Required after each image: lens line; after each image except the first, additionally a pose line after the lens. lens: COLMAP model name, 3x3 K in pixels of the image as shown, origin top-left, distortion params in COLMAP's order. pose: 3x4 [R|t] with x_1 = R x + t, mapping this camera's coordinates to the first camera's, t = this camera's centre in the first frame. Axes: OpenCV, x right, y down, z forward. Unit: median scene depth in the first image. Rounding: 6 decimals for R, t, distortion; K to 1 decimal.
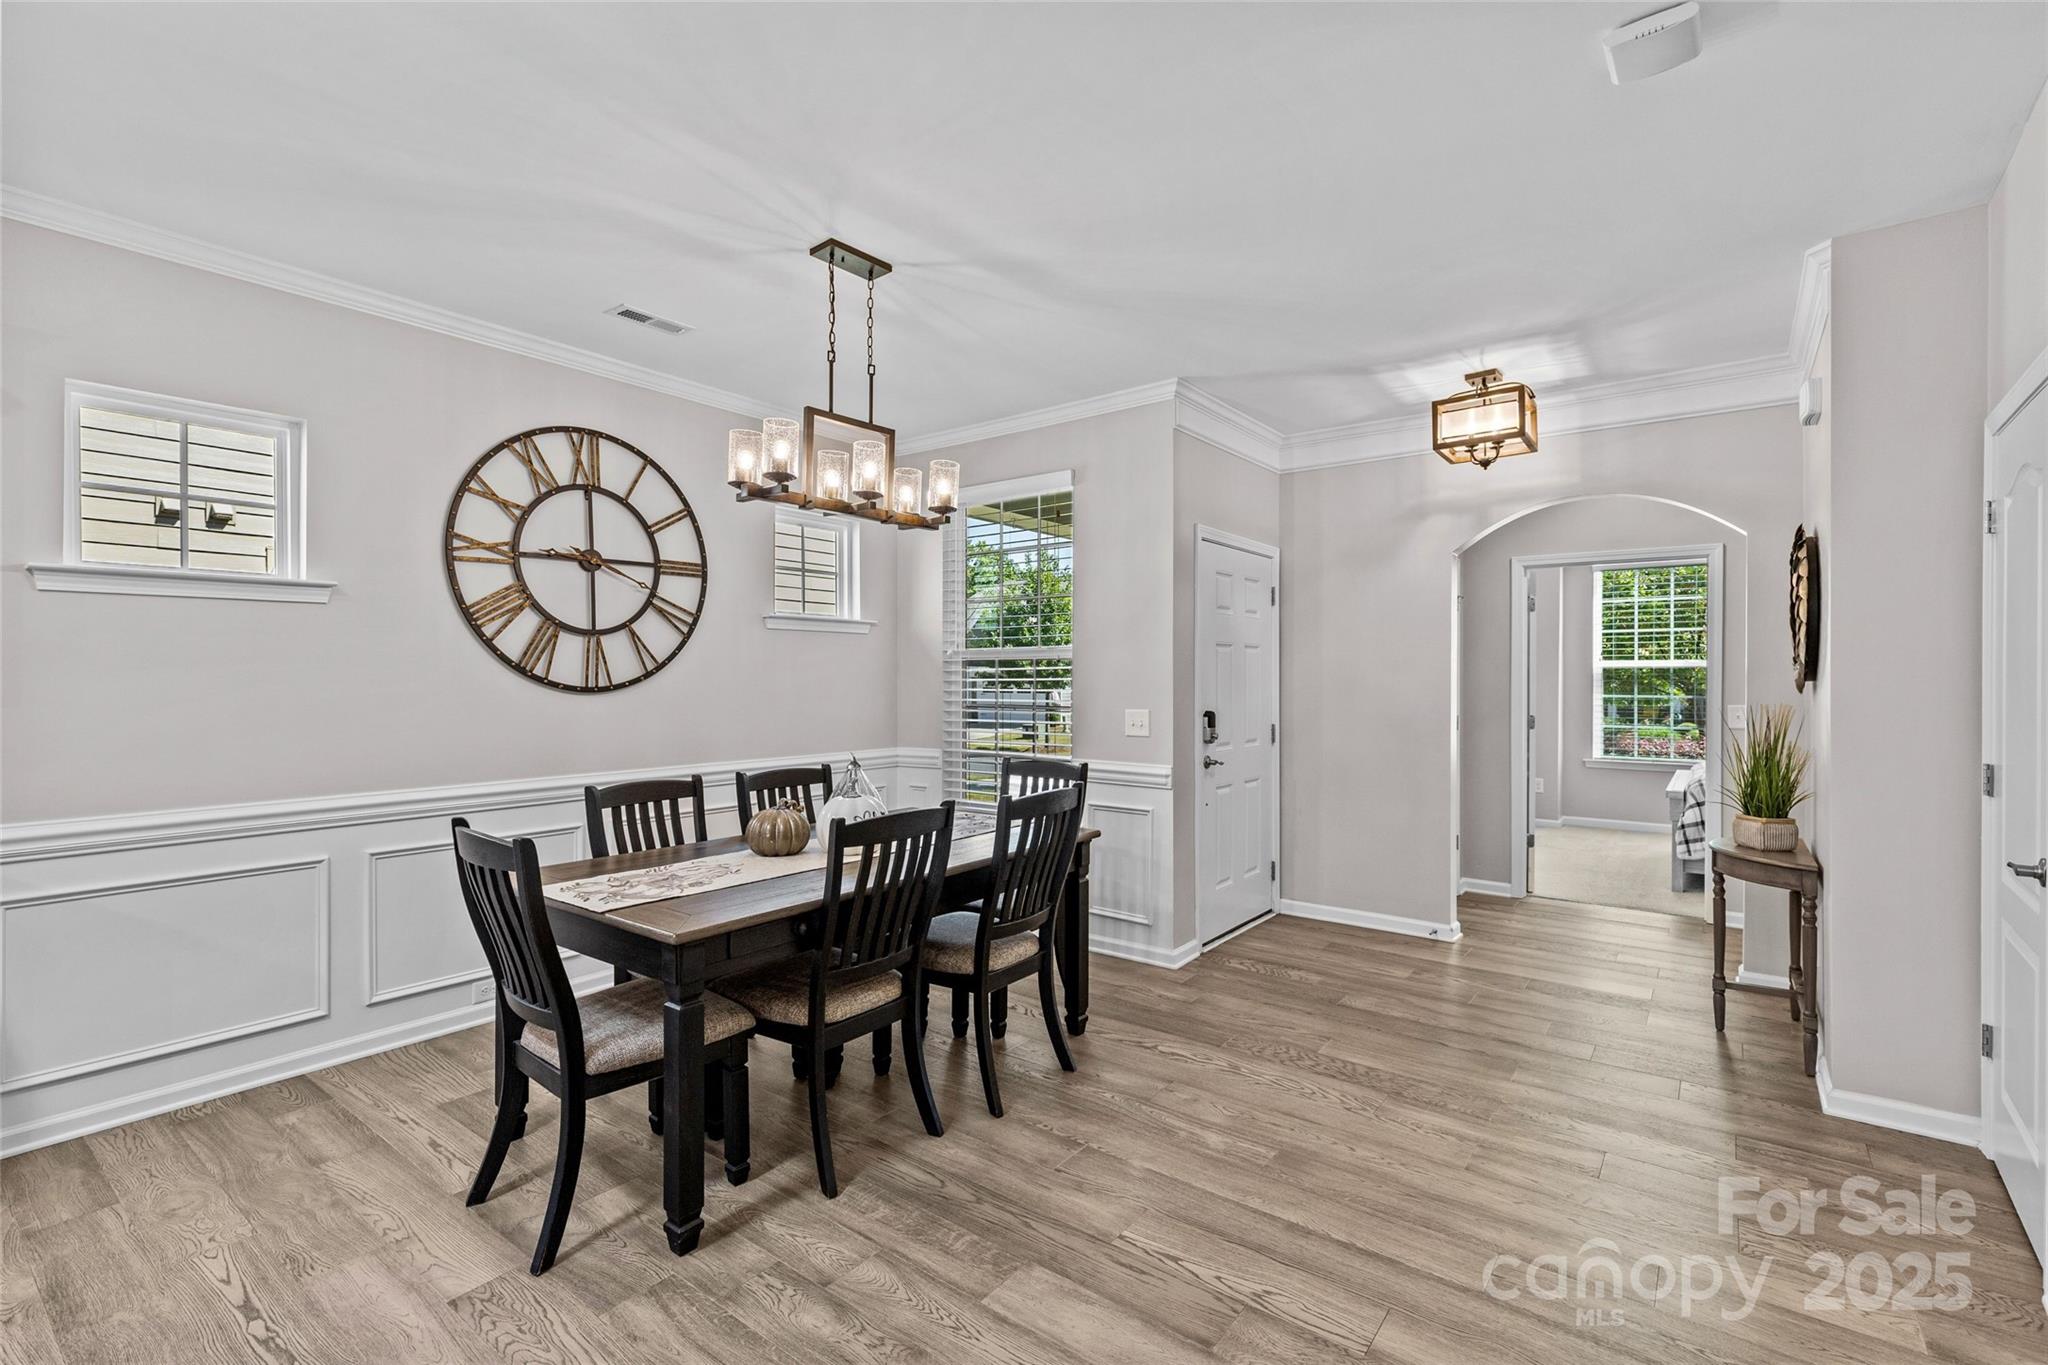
lens RADIAL K [[921.2, 0, 1024.3], [0, 921.2, 678.8], [0, 0, 1]] dist [0.007149, -0.000925]
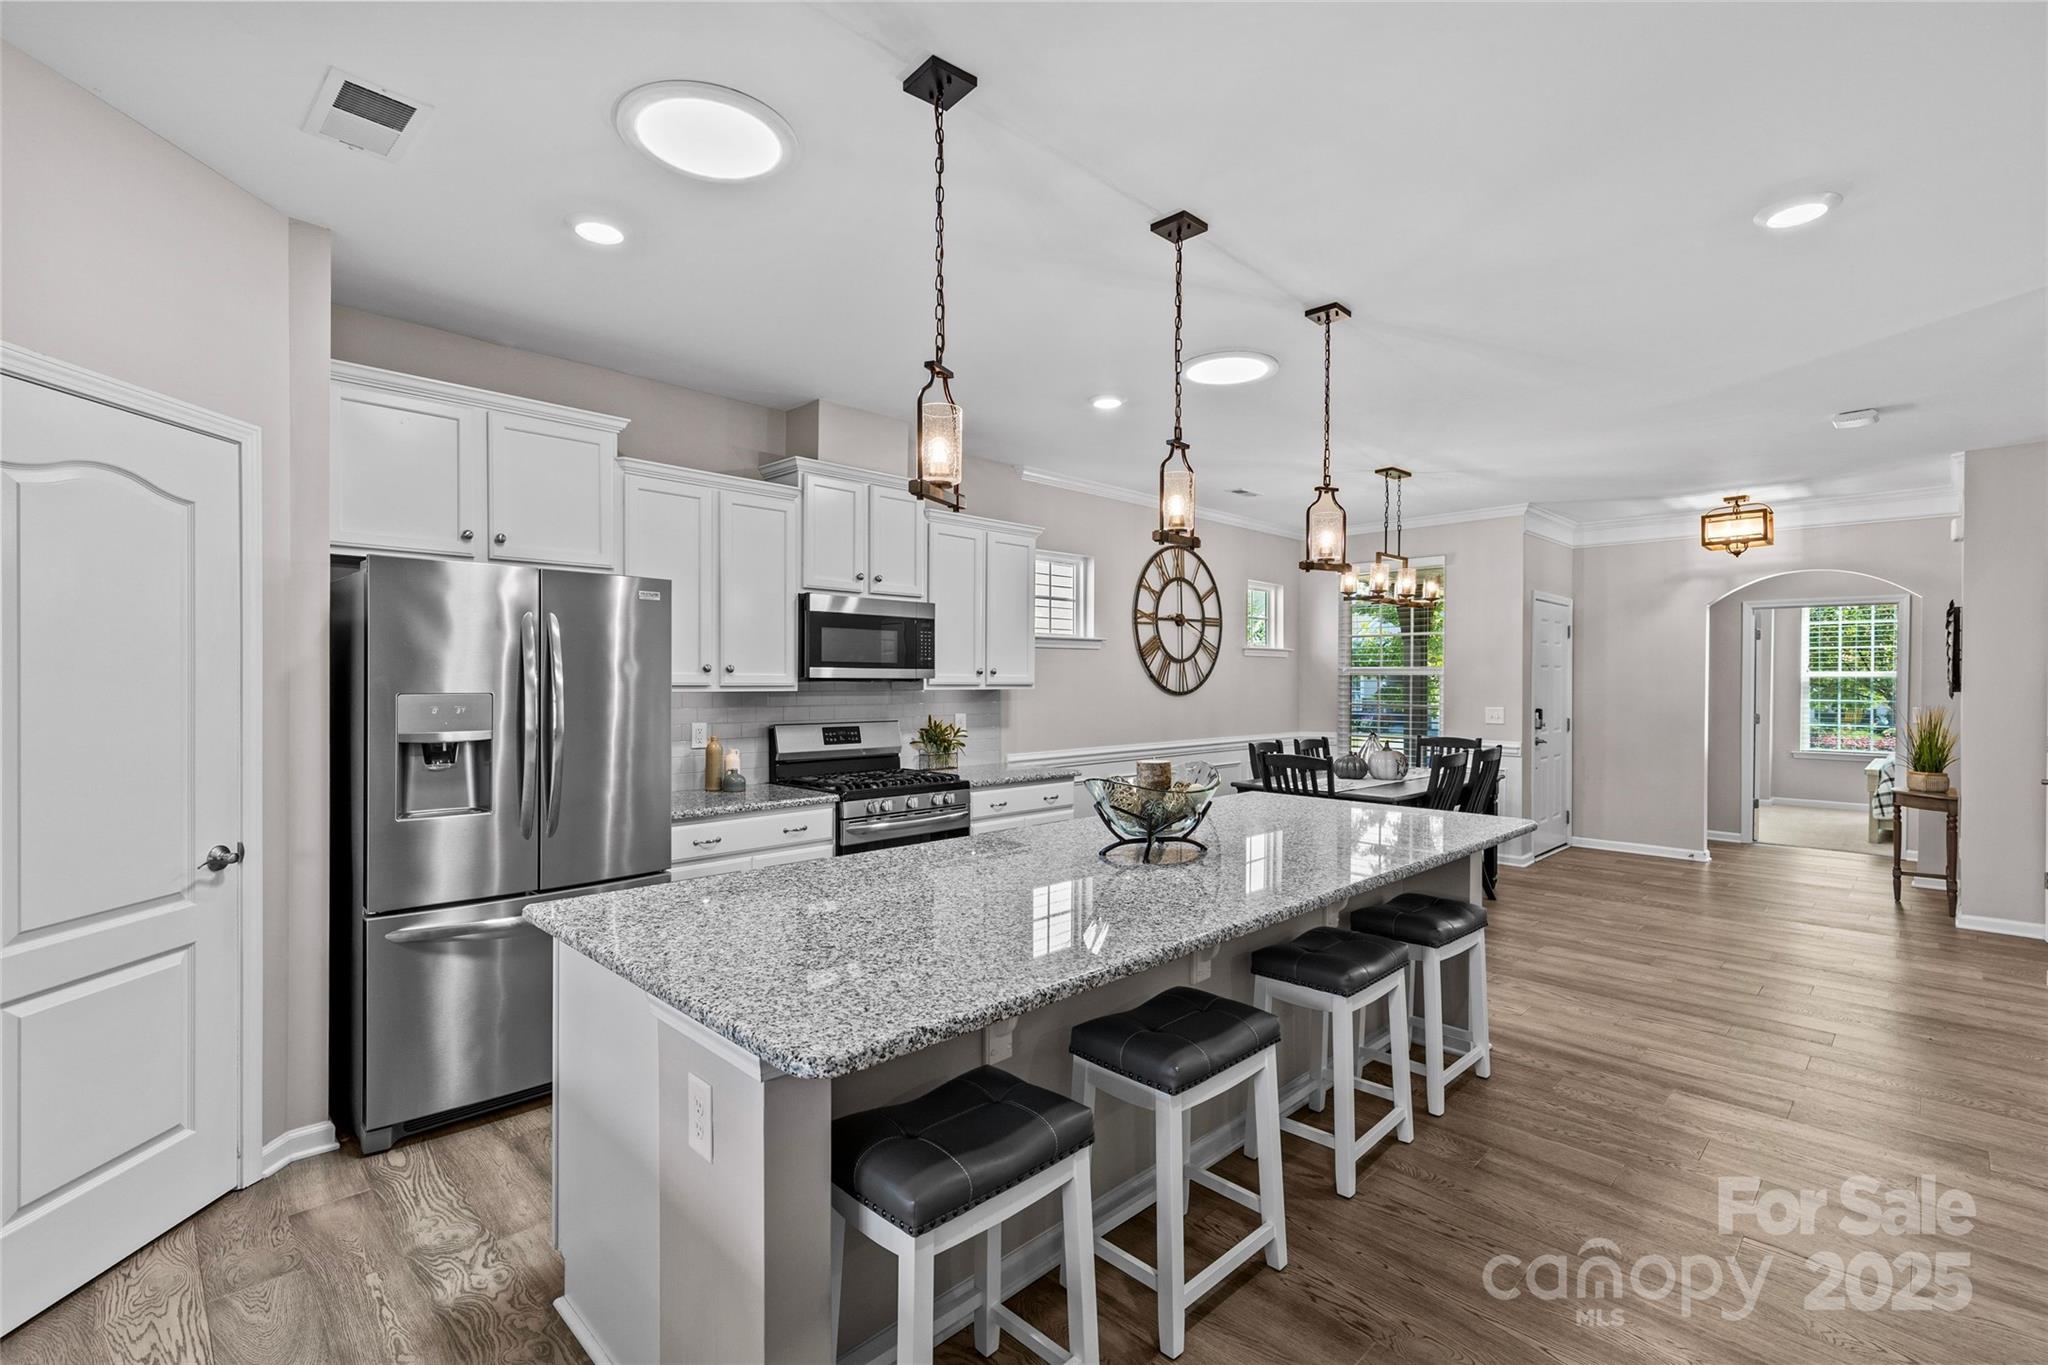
lens RADIAL K [[921.2, 0, 1022.8], [0, 921.2, 684.6], [0, 0, 1]] dist [0.007149, -0.000925]
pose [[0.990793, 0.002757, -0.135359, -0.506901], [-0.002310, 0.999991, 0.003461, -0.009947], [0.135368, -0.003117, 0.990791, -0.751223]]
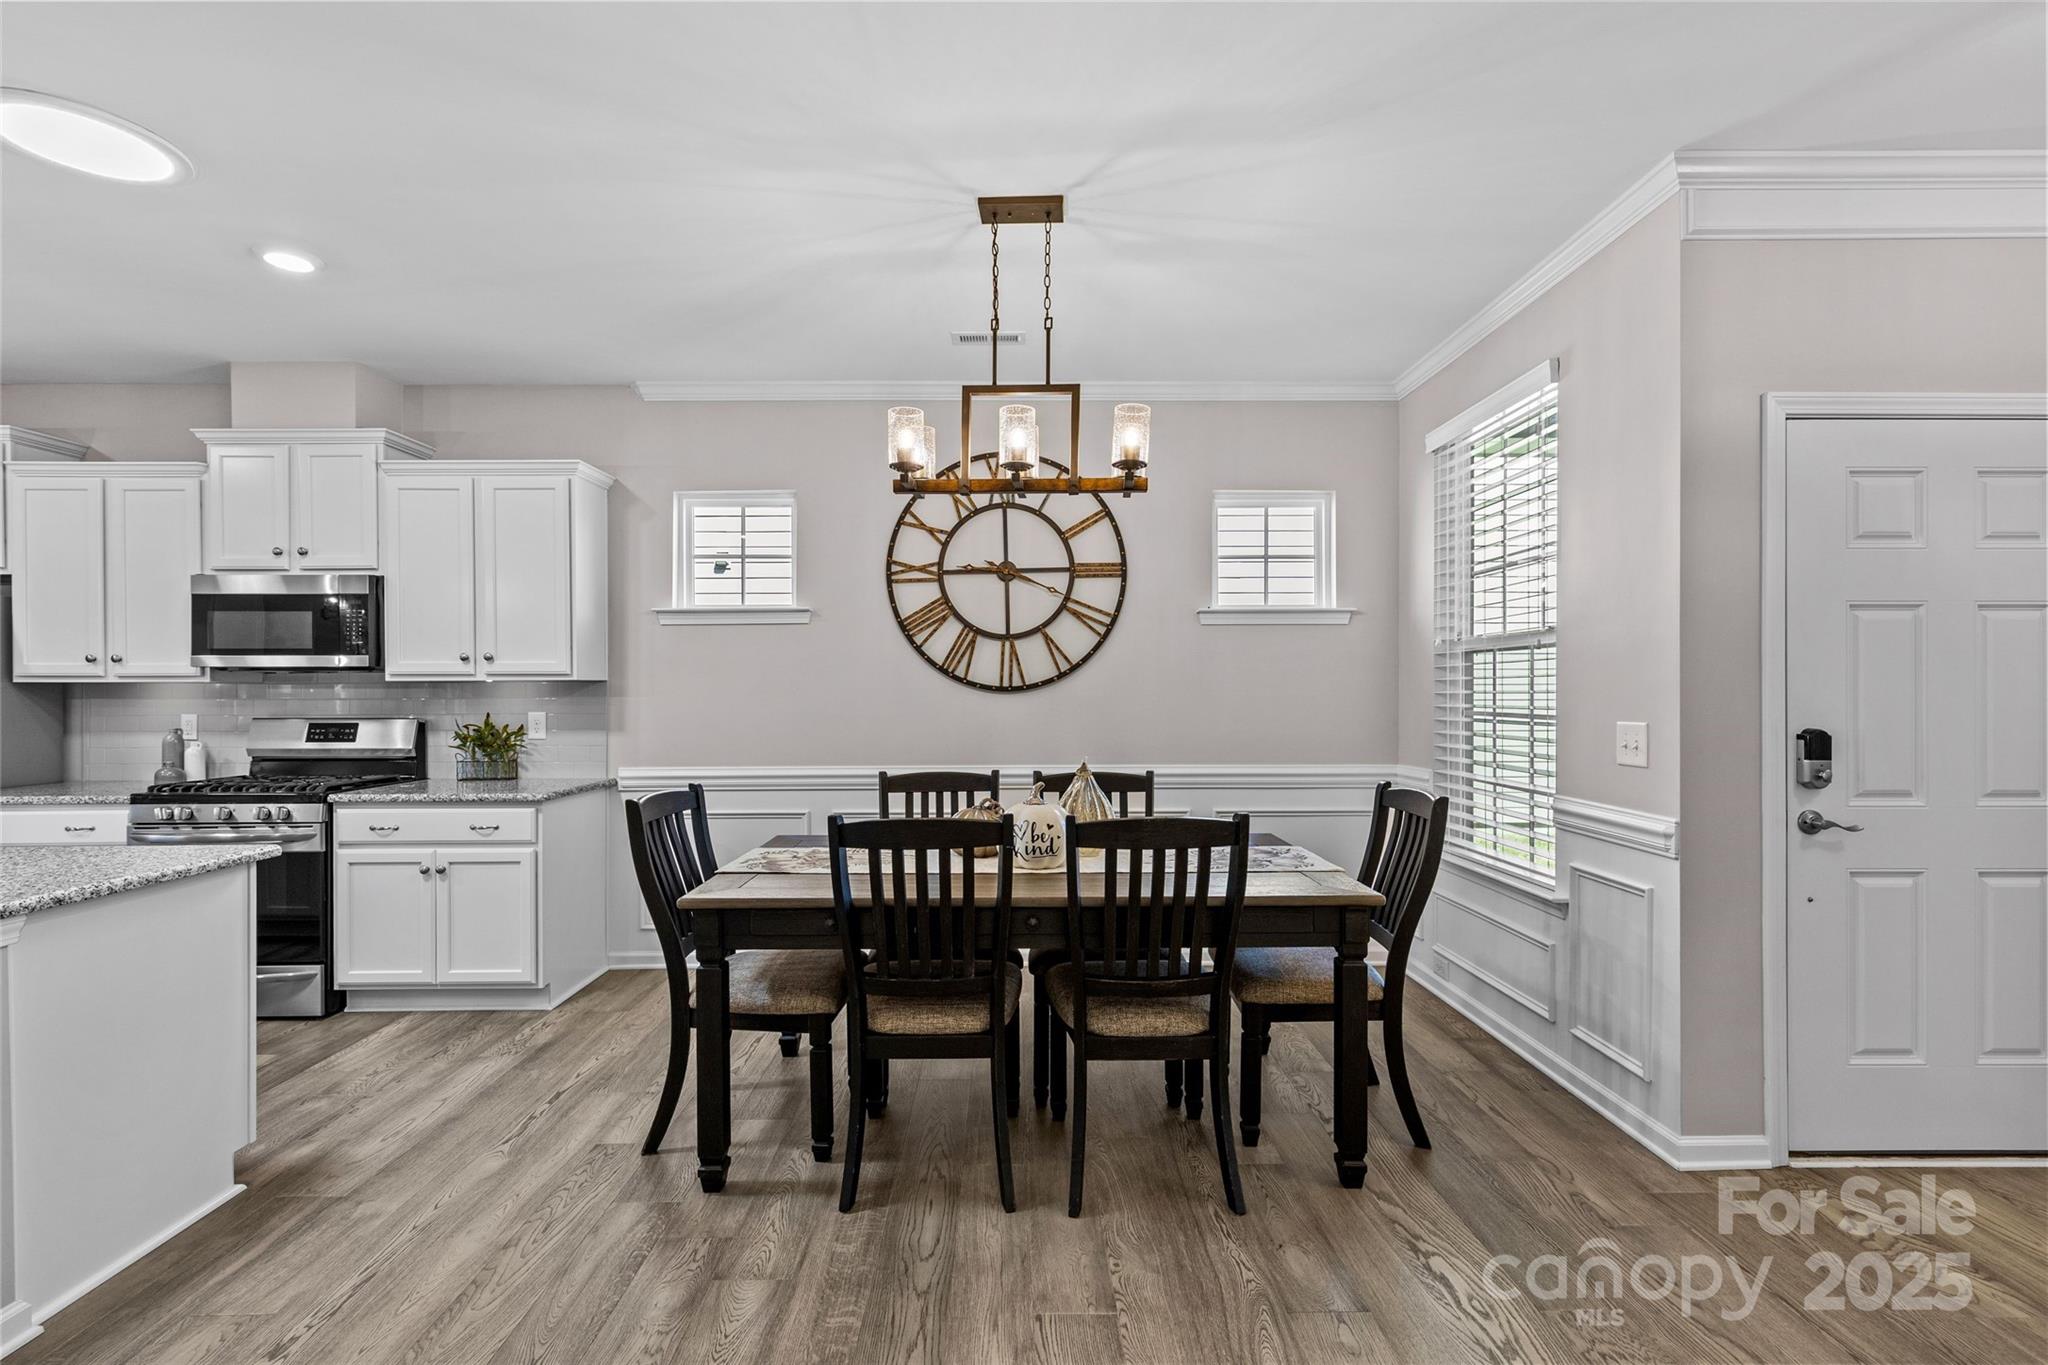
lens RADIAL K [[920.4, 0, 1013.8], [0, 920.4, 690.5], [0, 0, 1]] dist [0.008450, 0.001104]
pose [[0.614175, -0.000153, -0.789170, 0.381133], [0.001385, 0.999999, 0.000885, 0.011865], [0.789169, -0.001637, 0.614175, 0.320414]]
